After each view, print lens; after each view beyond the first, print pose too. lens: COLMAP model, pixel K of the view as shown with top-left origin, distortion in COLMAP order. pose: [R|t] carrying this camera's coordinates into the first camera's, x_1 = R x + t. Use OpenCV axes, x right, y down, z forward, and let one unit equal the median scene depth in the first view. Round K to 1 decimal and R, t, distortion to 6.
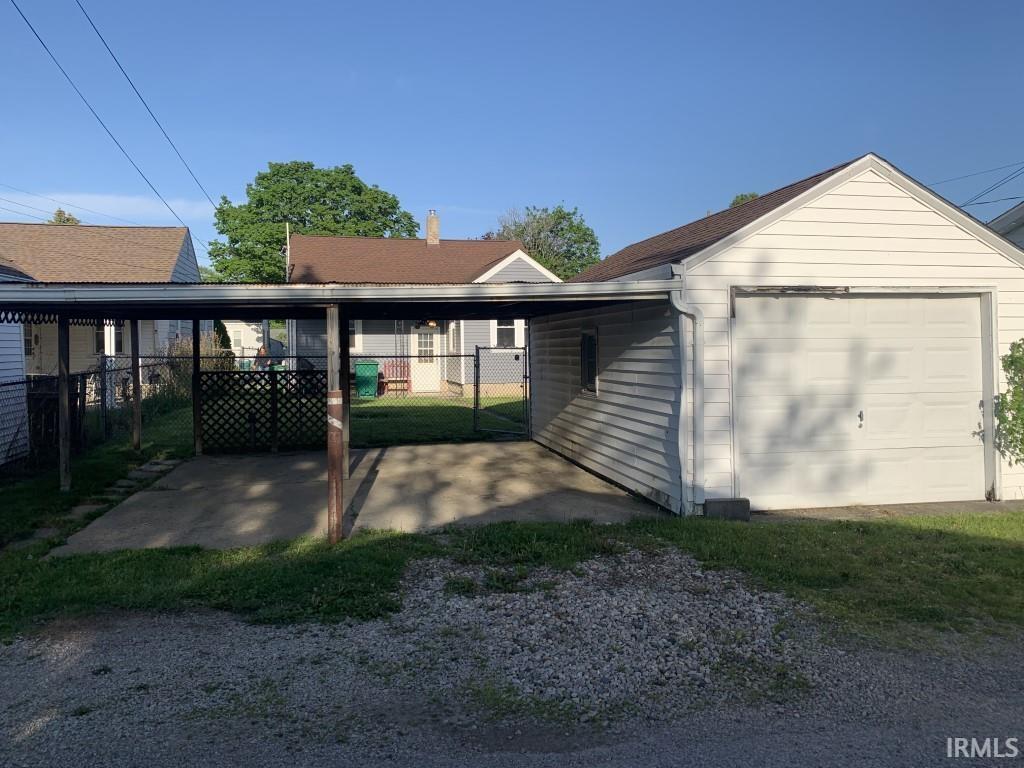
lens RADIAL K [[767.8, 0, 511.2], [0, 767.8, 383.4], [0, 0, 1]] dist [0.038642, -0.041237]
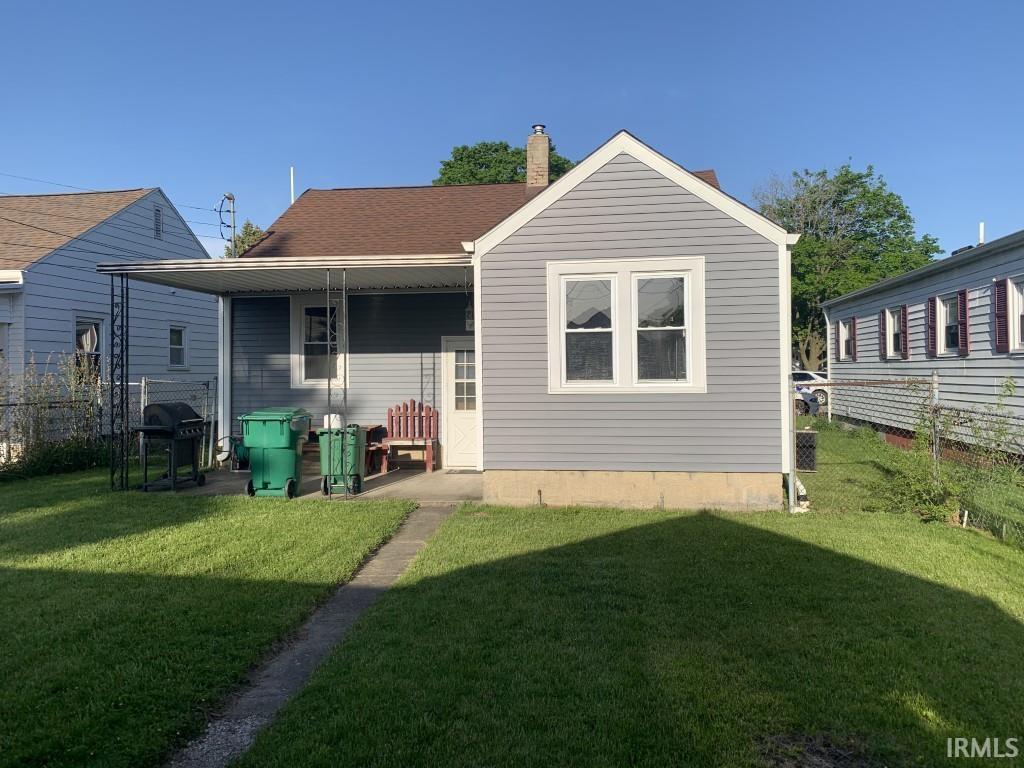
lens RADIAL K [[767.8, 0, 510.6], [0, 767.8, 380.7], [0, 0, 1]] dist [0.038642, -0.041237]
pose [[0.927790, 0.000325, -0.373103, 0.046789], [-0.013045, 0.999416, -0.031569, -0.015237], [0.372875, 0.034156, 0.927253, 0.277529]]
